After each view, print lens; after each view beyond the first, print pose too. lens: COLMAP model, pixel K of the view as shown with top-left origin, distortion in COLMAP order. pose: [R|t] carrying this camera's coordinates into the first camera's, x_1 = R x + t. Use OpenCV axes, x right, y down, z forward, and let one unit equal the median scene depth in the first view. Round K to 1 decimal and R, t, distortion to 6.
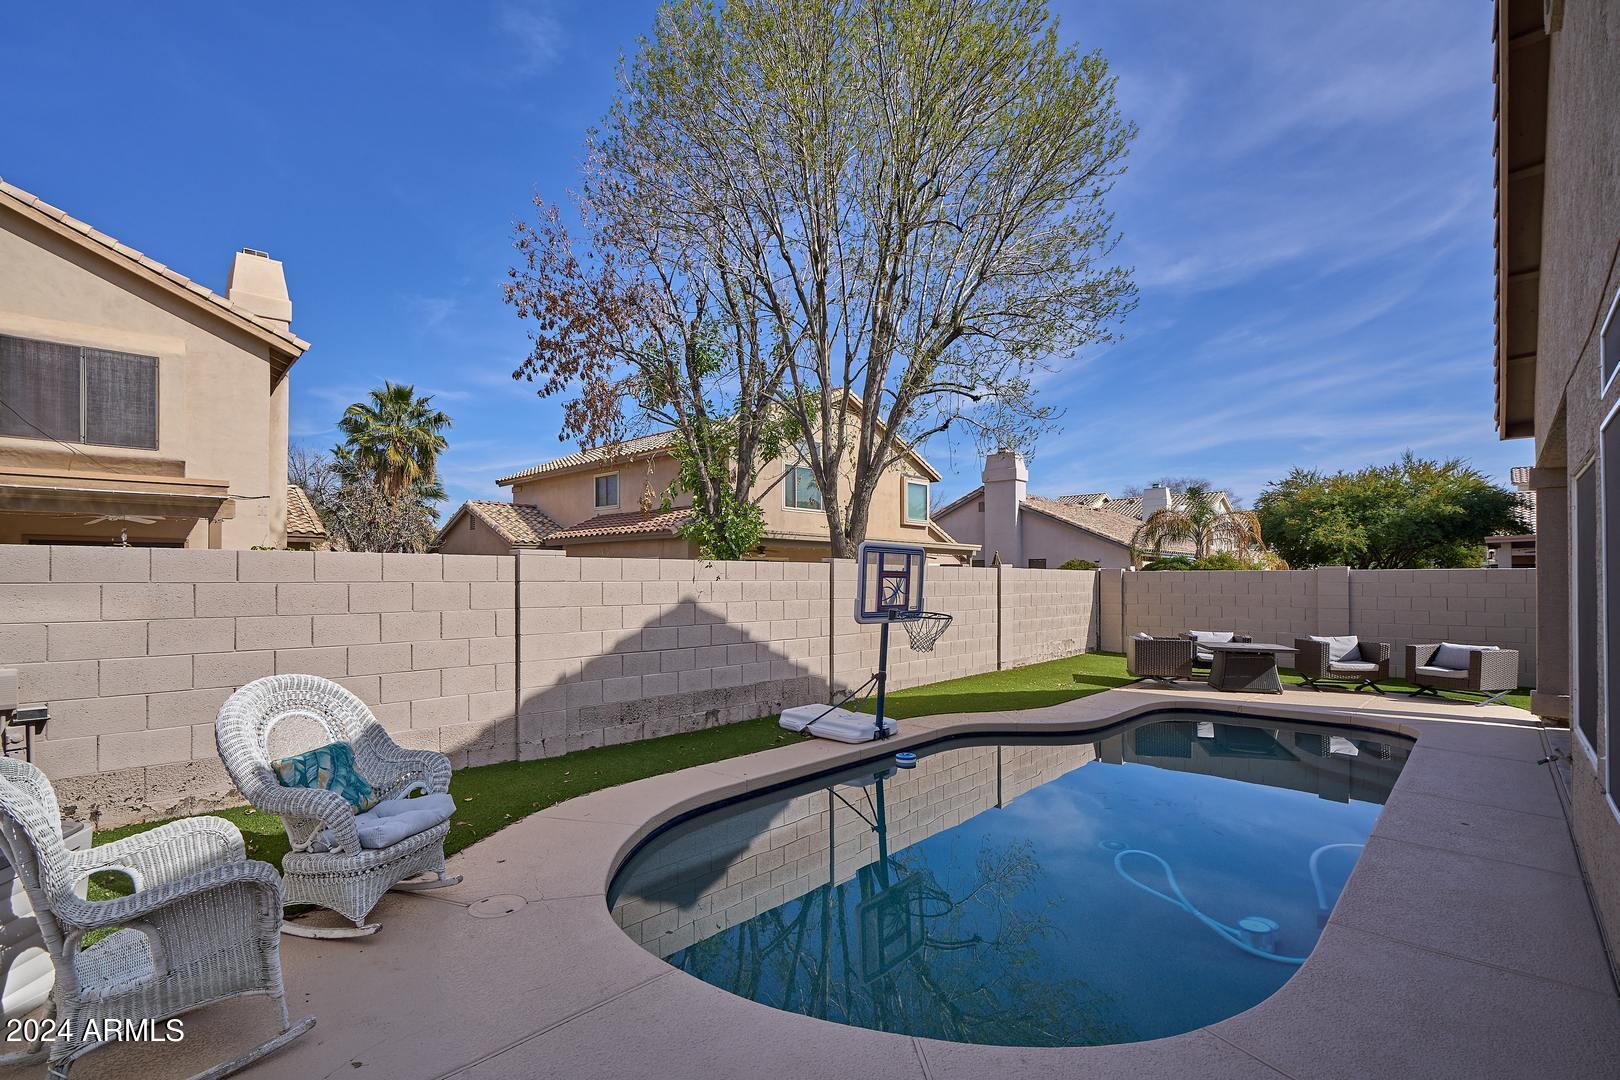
lens RADIAL K [[764.4, 0, 805.6], [0, 764.4, 568.8], [0, 0, 1]] dist [0.001681, 0.000486]
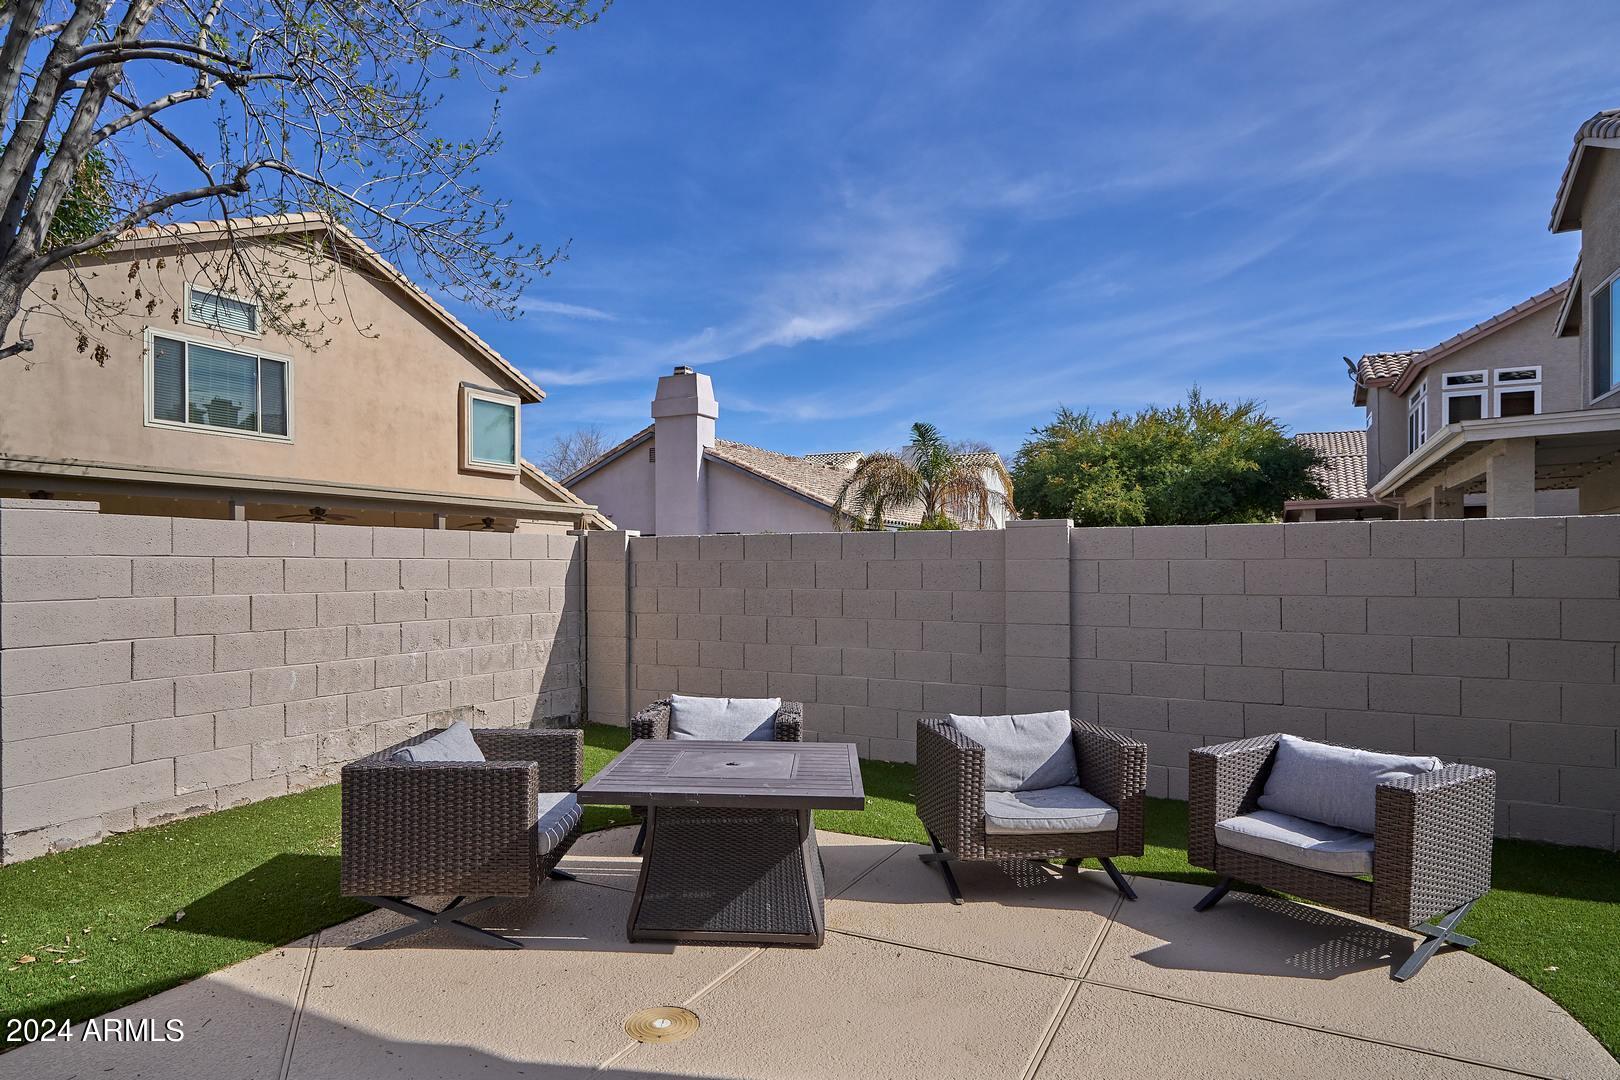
lens RADIAL K [[875.6, 0, 810.4], [0, 875.6, 568.1], [0, 0, 1]] dist [-0.000038, 0.000388]
pose [[0.967552, -0.002972, 0.252655, 0.214697], [-0.001419, 0.999851, 0.017194, 0.006798], [-0.252668, -0.016994, 0.967404, 0.274270]]
